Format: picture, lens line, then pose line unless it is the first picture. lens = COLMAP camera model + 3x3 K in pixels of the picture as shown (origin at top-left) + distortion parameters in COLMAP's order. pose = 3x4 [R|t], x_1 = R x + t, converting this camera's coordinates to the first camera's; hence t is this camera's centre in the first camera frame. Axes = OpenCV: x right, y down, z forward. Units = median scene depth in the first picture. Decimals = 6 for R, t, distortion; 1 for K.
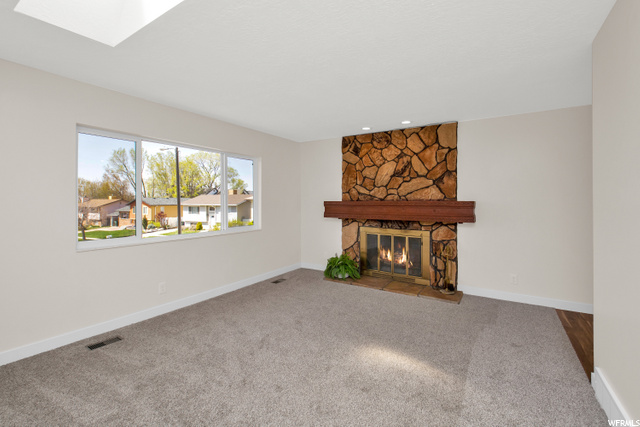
lens RADIAL K [[287.4, 0, 317.6], [0, 287.4, 198.3], [0, 0, 1]] dist [0.002109, -0.020082]
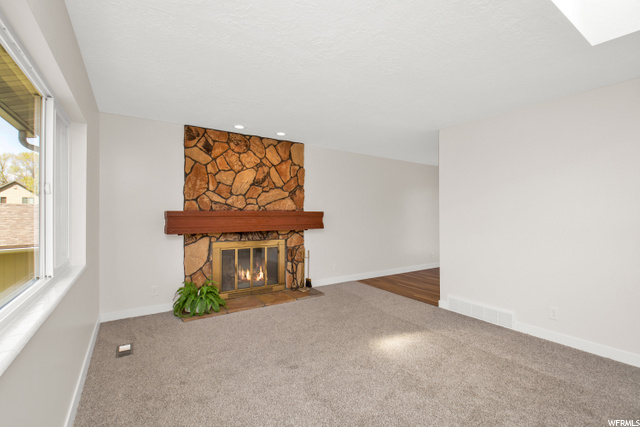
lens RADIAL K [[281.4, 0, 318.4], [0, 281.4, 212.5], [0, 0, 1]] dist [0.028498, -0.041282]
pose [[0.397042, 0.000199, 0.917800, -0.507218], [-0.012601, 0.999907, 0.005234, 0.006051], [-0.917714, -0.013643, 0.397008, 0.439335]]
